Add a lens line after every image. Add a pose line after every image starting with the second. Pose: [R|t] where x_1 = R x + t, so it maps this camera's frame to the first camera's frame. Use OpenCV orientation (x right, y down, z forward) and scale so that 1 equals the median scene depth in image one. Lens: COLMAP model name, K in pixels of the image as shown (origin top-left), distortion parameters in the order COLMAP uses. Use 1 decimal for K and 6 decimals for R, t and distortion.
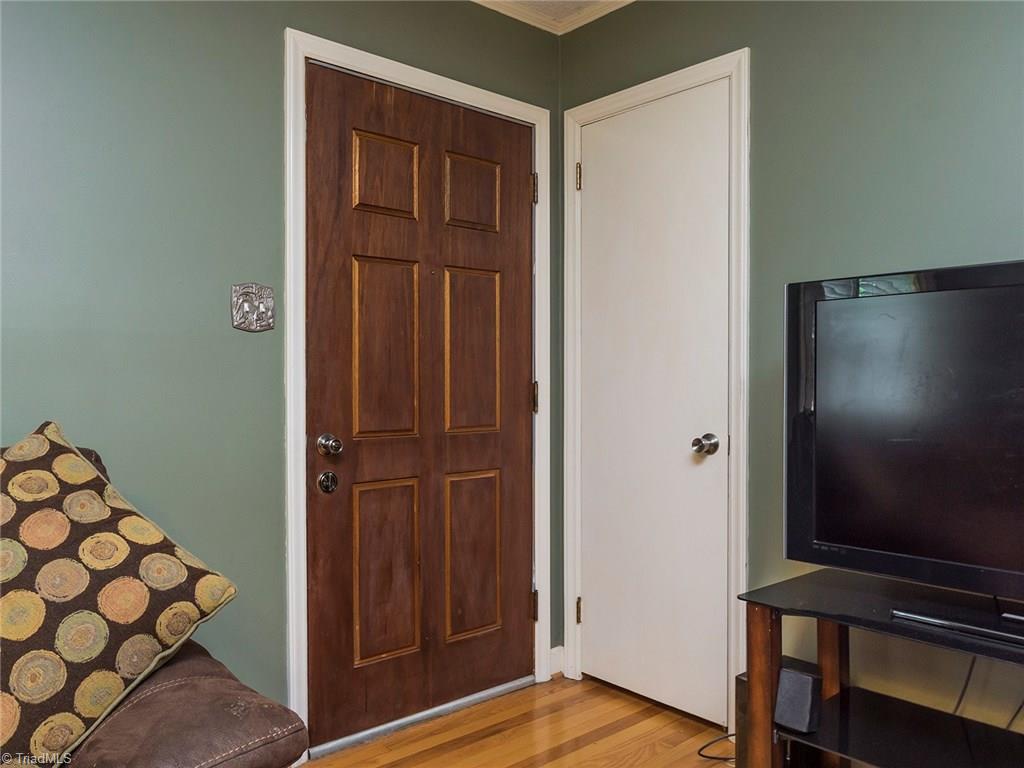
lens RADIAL K [[786.7, 0, 462.1], [0, 786.7, 390.1], [0, 0, 1]] dist [-0.003005, -0.003614]
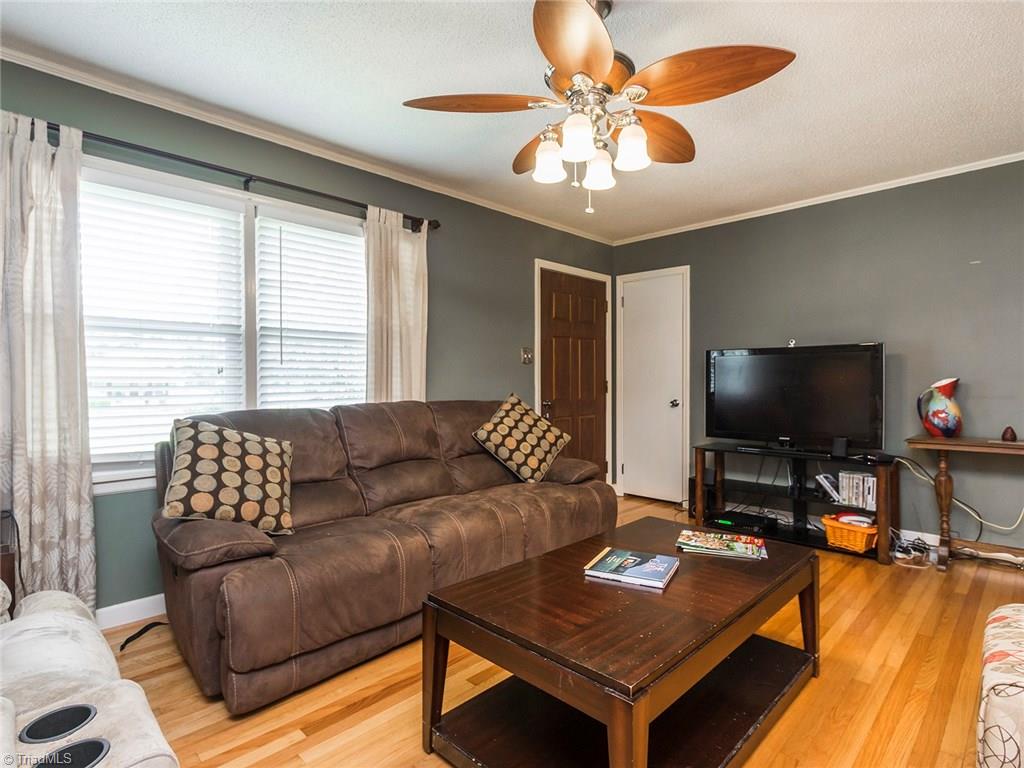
lens RADIAL K [[543.2, 0, 509.4], [0, 543.2, 383.5], [0, 0, 1]] dist [0.004415, -0.000706]
pose [[0.995140, -0.001262, 0.098465, -0.499962], [0.001407, 0.999998, -0.001406, 0.000288], [-0.098463, 0.001537, 0.995139, -0.937432]]
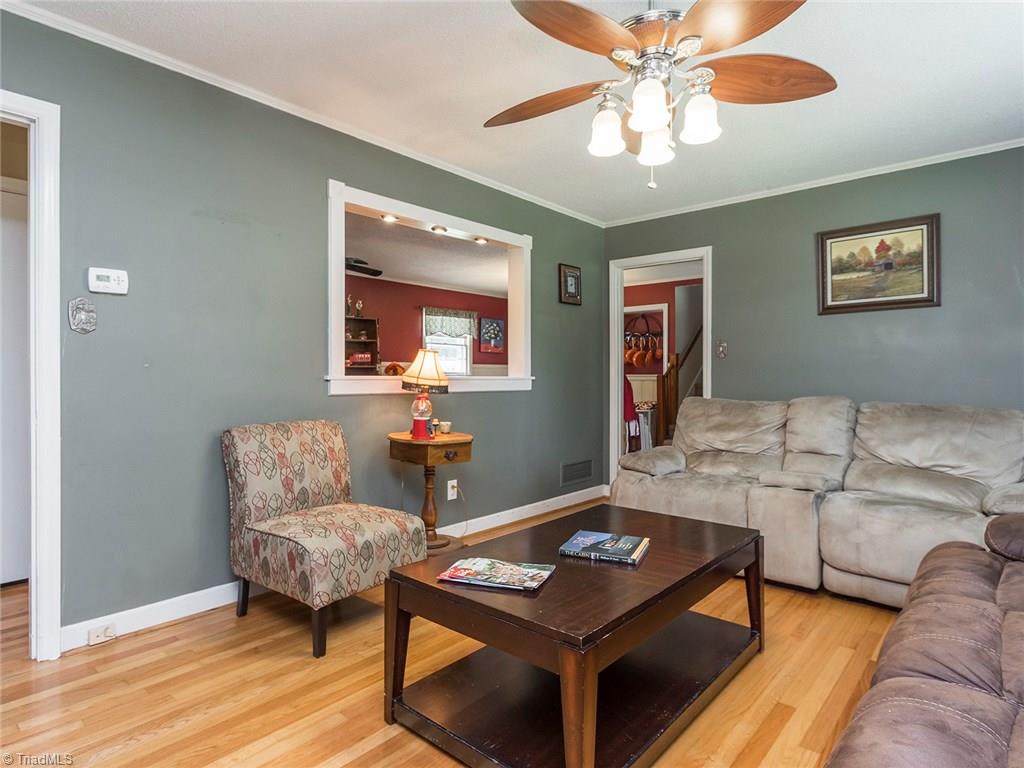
lens RADIAL K [[571.9, 0, 474.5], [0, 571.9, 377.0], [0, 0, 1]] dist [-0.001197, -0.000210]
pose [[-0.992499, 0.002313, -0.122228, 0.071248], [0.001290, 0.999963, 0.008454, 0.002991], [0.122243, 0.008233, -0.992466, 0.701308]]
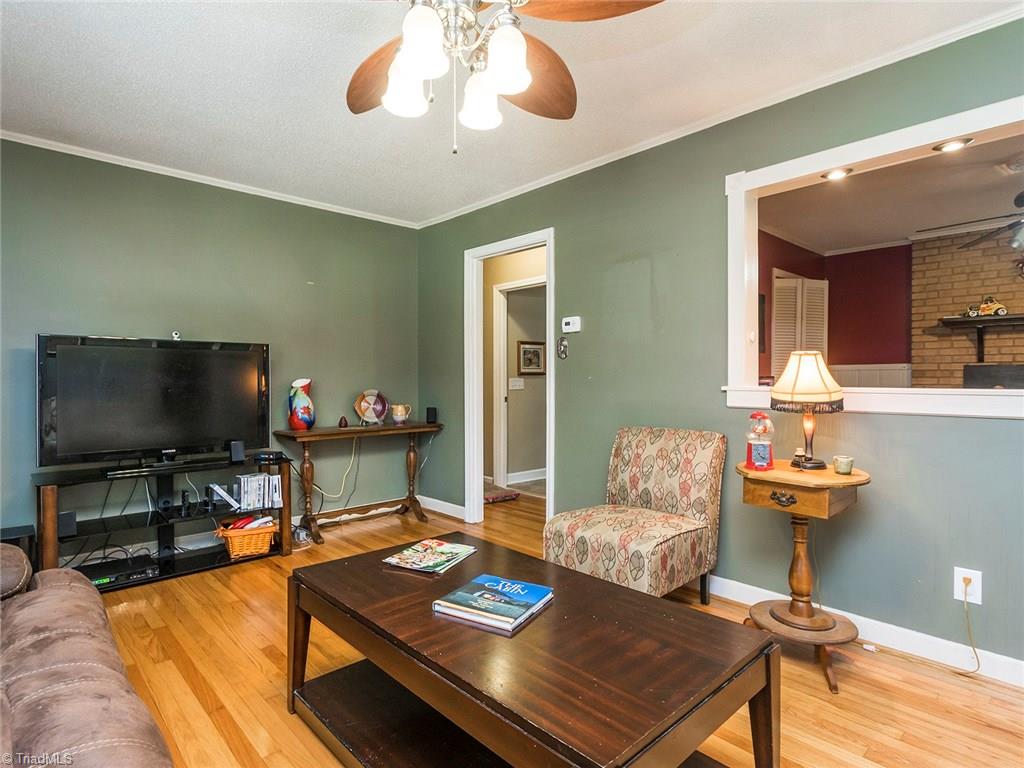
lens RADIAL K [[543.2, 0, 509.4], [0, 543.2, 383.5], [0, 0, 1]] dist [0.004415, -0.000706]
pose [[-0.067354, -0.004641, 0.997718, -0.922484], [0.006597, 0.999965, 0.005097, -0.004272], [-0.997707, 0.006925, -0.067321, -0.120144]]
